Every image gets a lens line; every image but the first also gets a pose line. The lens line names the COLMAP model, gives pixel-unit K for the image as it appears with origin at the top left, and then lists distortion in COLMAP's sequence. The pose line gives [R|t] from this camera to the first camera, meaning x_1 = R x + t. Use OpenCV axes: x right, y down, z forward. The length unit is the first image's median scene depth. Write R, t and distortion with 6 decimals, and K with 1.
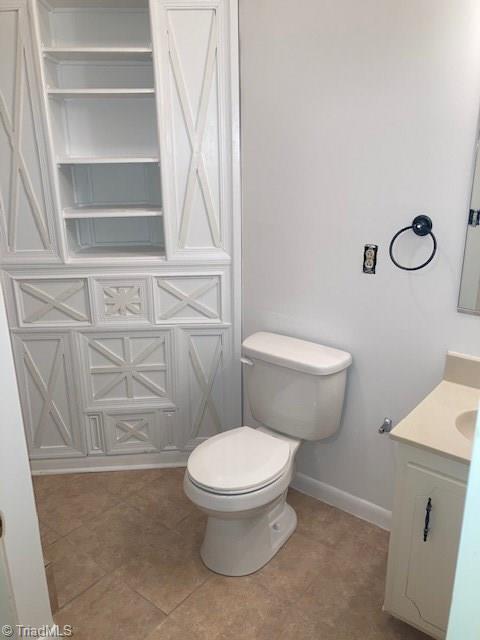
lens RADIAL K [[525.5, 0, 240.0], [0, 525.5, 320.0], [0, 0, 1]] dist [0.004449, -0.005916]
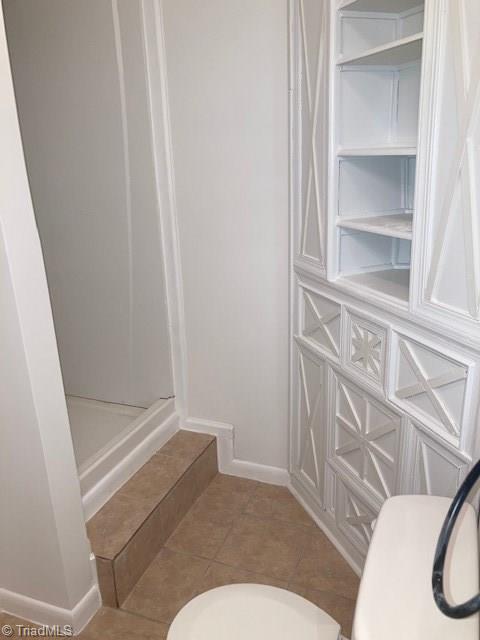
lens RADIAL K [[525.5, 0, 240.0], [0, 525.5, 320.0], [0, 0, 1]] dist [0.004449, -0.005916]
pose [[0.323512, 0.297345, -0.898291, 0.349570], [-0.269380, 0.939000, 0.213805, -0.178818], [0.907069, 0.172813, 0.383877, 0.558872]]
